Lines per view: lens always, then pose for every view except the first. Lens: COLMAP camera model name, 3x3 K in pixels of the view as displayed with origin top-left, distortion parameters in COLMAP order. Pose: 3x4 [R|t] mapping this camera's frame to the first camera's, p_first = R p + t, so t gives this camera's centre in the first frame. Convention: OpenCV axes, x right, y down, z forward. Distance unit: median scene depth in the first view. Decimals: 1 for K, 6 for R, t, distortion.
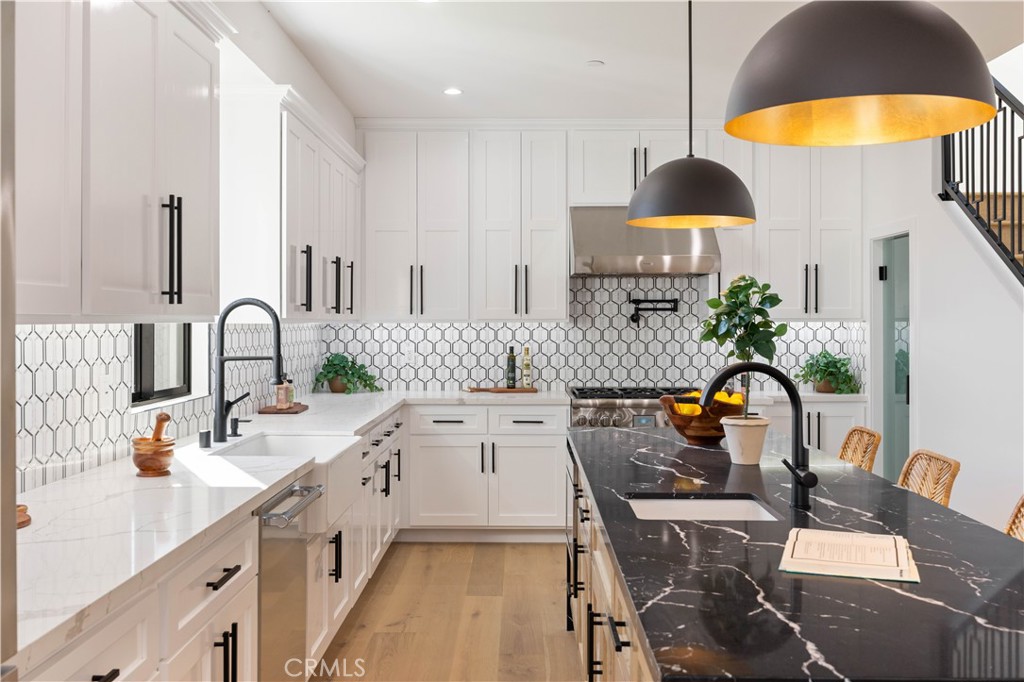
lens RADIAL K [[983.8, 0, 511.0], [0, 983.8, 321.0], [0, 0, 1]] dist [-0.000744, -0.000379]
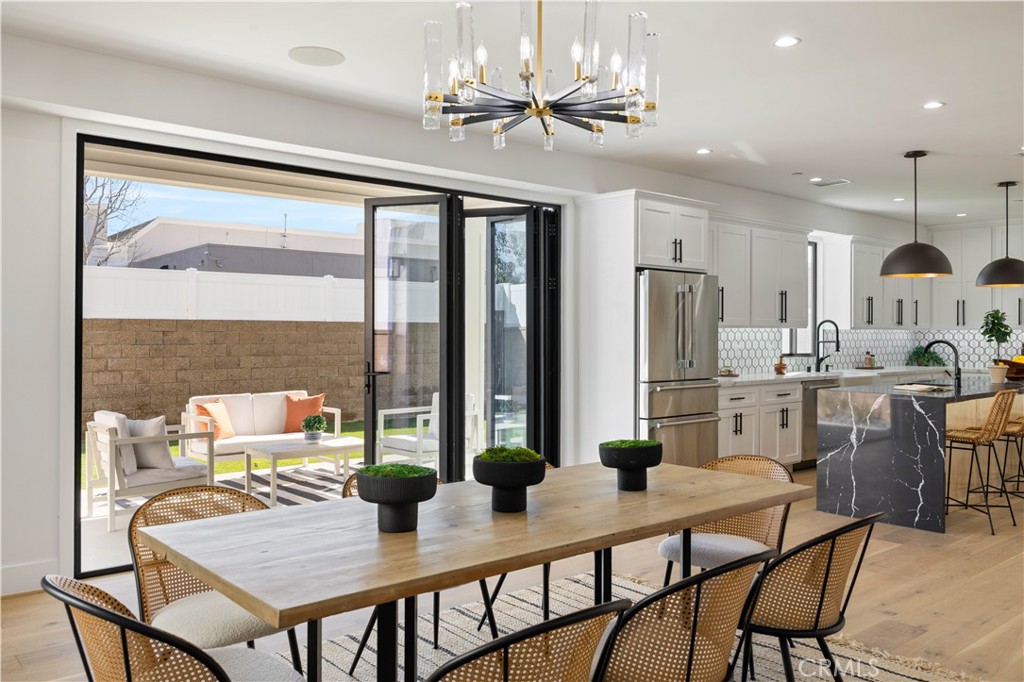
lens RADIAL K [[826.1, 0, 512.0], [0, 826.1, 341.0], [0, 0, 1]] dist [0.002325, 0.000691]
pose [[0.662646, 0.008185, -0.748888, 0.884918], [0.000246, 0.999938, 0.011146, 0.009469], [0.748933, -0.007570, 0.662603, -1.199548]]
